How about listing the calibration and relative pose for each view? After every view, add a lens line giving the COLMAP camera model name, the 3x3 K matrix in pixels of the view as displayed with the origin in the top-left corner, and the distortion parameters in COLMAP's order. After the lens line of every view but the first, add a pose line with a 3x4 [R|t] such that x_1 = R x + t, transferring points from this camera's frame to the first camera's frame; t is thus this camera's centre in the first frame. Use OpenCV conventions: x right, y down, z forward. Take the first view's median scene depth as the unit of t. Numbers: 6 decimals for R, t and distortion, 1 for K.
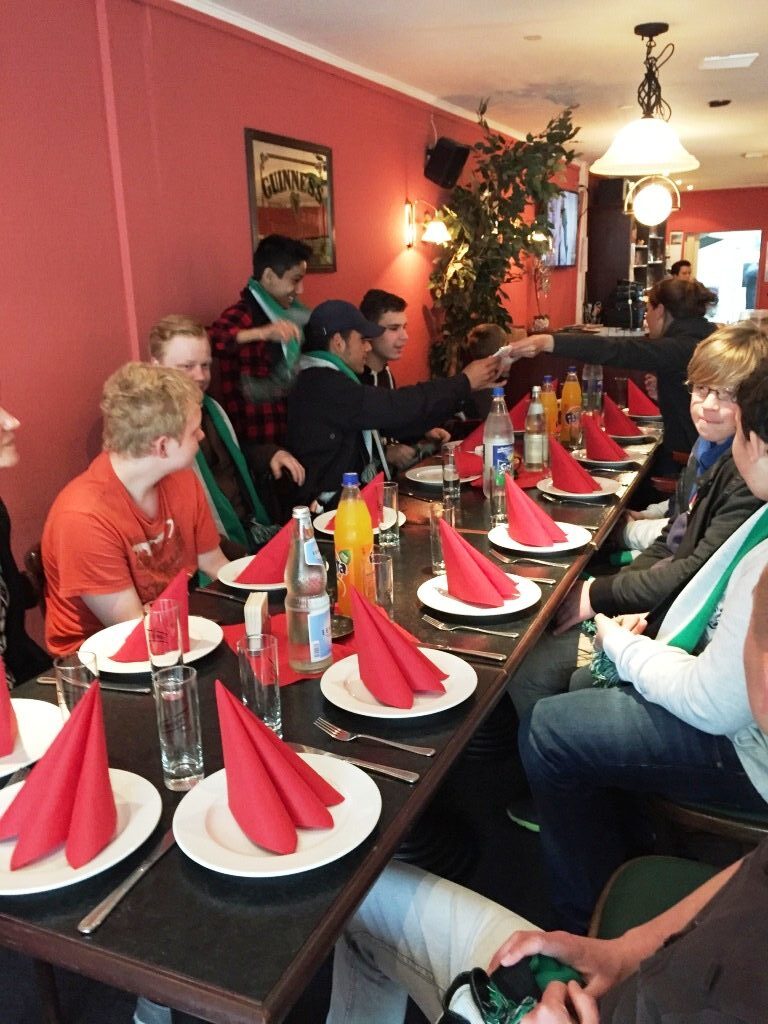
lens RADIAL K [[885.0, 0, 390.2], [0, 885.0, 512.3], [0, 0, 1]] dist [0.070613, -0.078991]
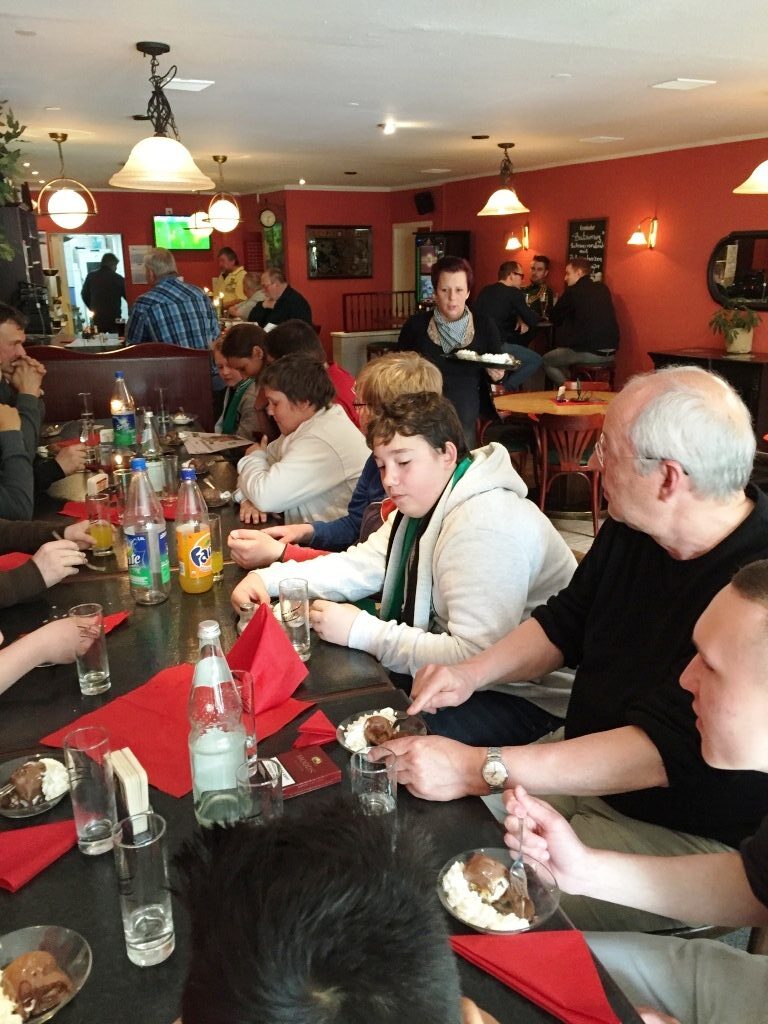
lens RADIAL K [[885.0, 0, 392.6], [0, 885.0, 504.8], [0, 0, 1]] dist [0.070613, -0.078991]
pose [[0.750409, -0.158657, 0.641650, -0.160718], [0.160356, 0.985462, 0.056134, -0.030086], [-0.641227, 0.060769, 0.764941, 0.058113]]
